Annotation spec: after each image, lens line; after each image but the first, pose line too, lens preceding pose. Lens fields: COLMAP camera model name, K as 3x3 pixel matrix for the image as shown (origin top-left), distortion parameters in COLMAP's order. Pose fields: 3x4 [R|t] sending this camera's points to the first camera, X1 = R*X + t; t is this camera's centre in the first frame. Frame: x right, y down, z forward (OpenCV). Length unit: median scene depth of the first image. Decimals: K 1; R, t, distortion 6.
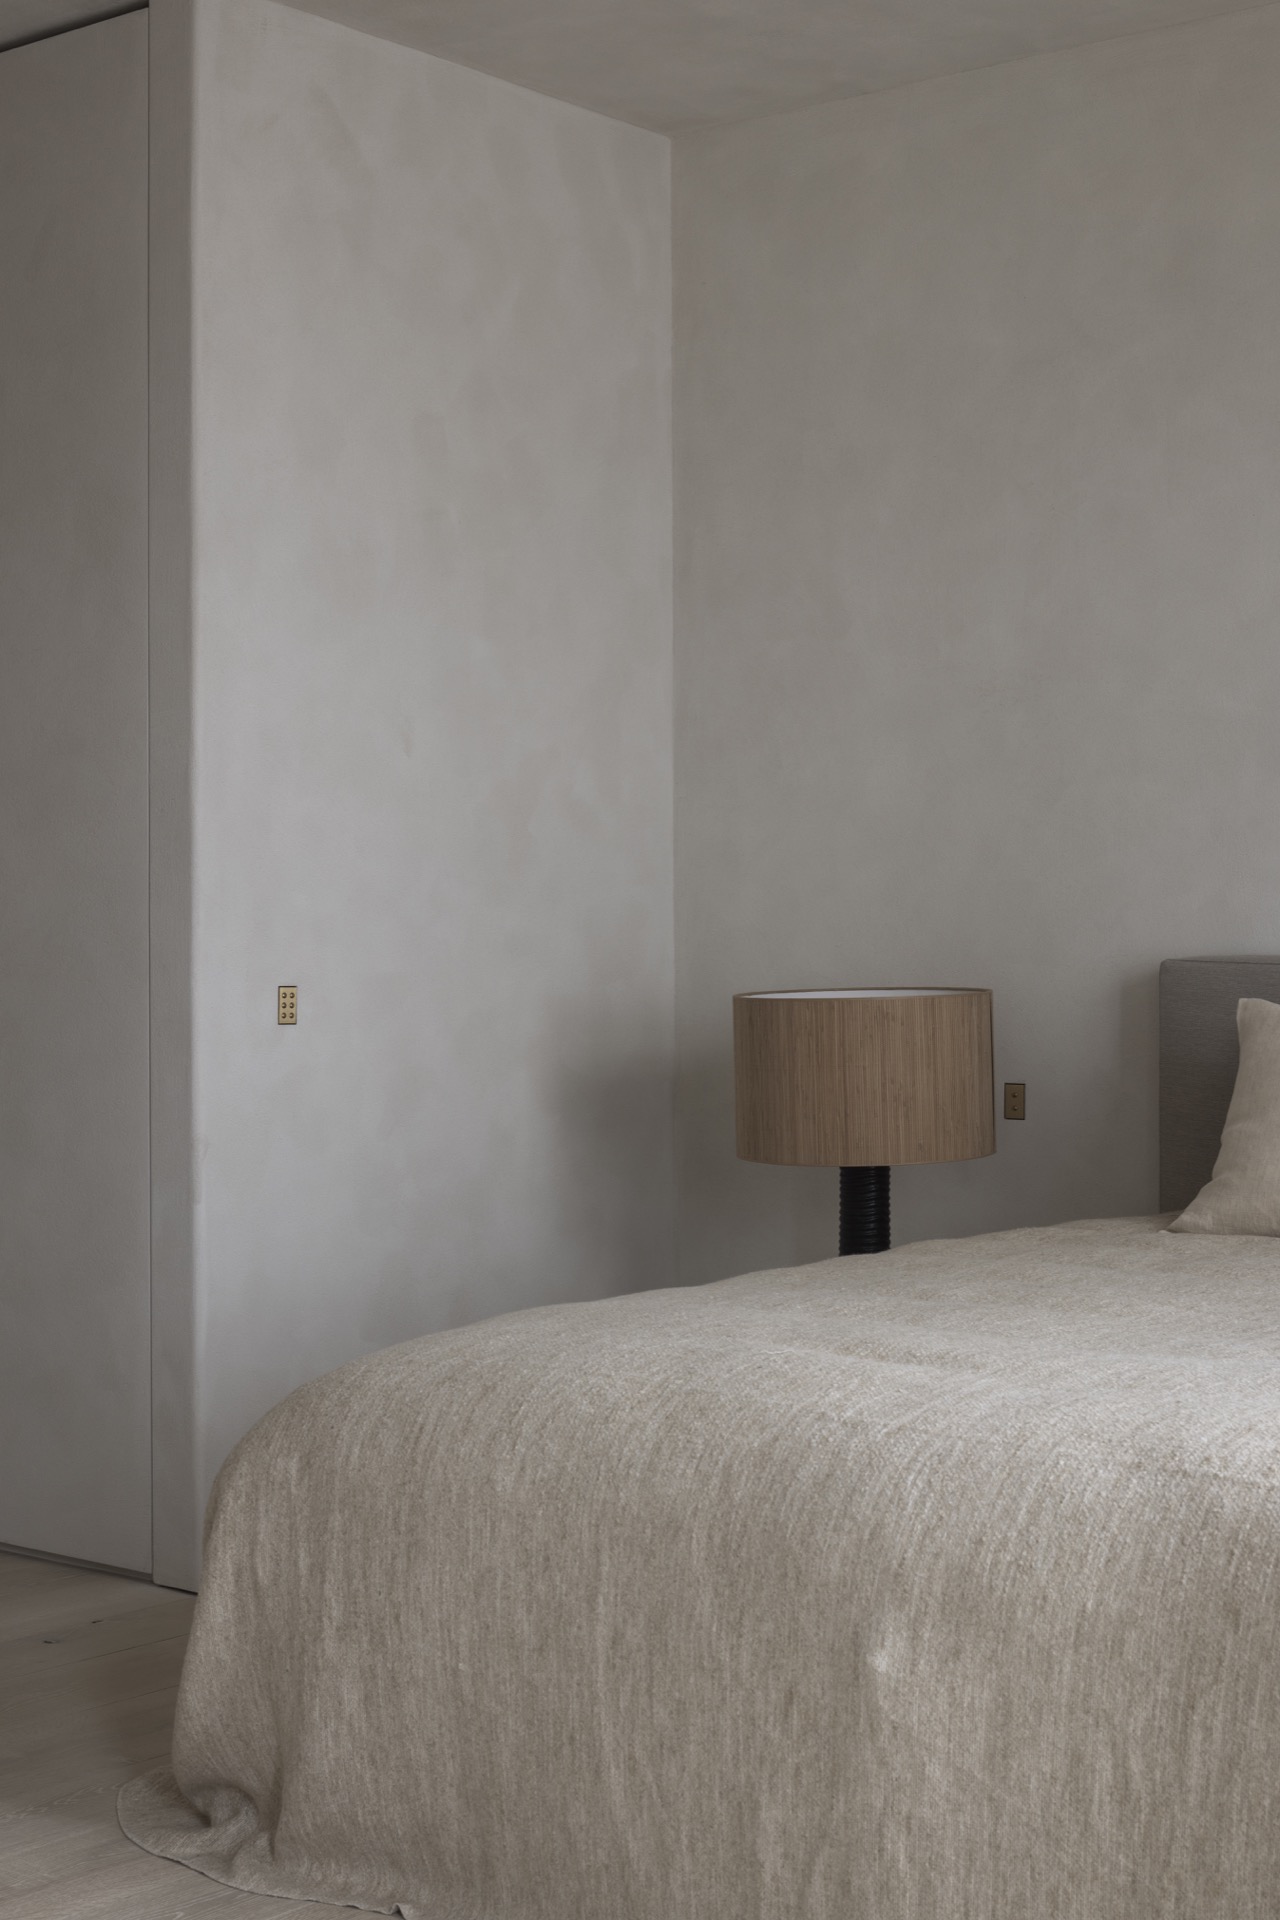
lens RADIAL K [[2869.3, 0, 640.0], [0, 2869.3, 960.0], [0, 0, 1]] dist [-0.025998, 0.013126]
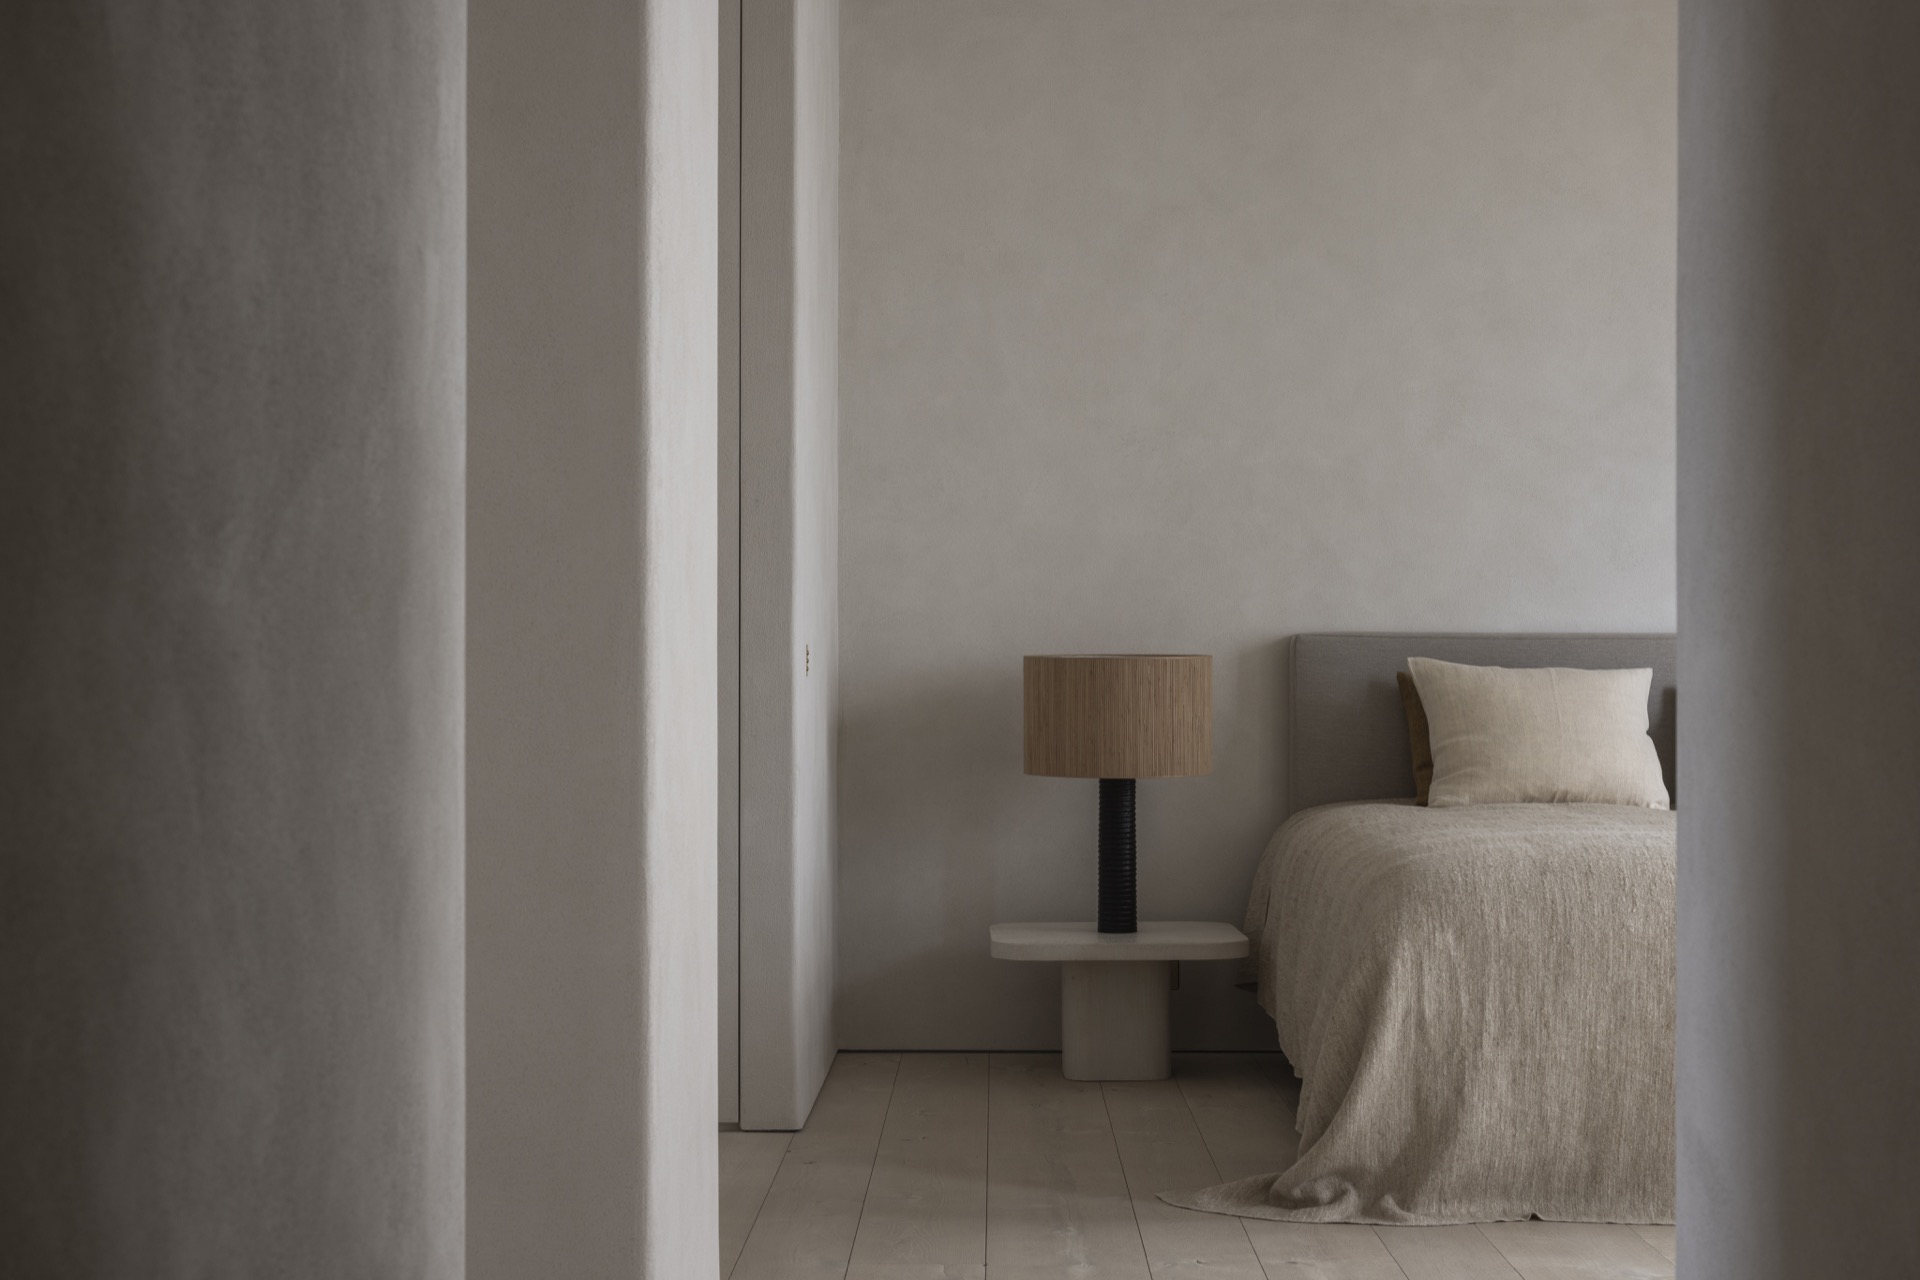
lens RADIAL K [[2754.5, 0, 960.0], [0, 2754.5, 640.0], [0, 0, 1]] dist [-0.033829, -0.045680]
pose [[0.785175, 0.013243, 0.619132, -1.240242], [0.002941, 0.999680, -0.025113, 0.056765], [-0.619267, 0.021539, 0.784885, 0.021450]]
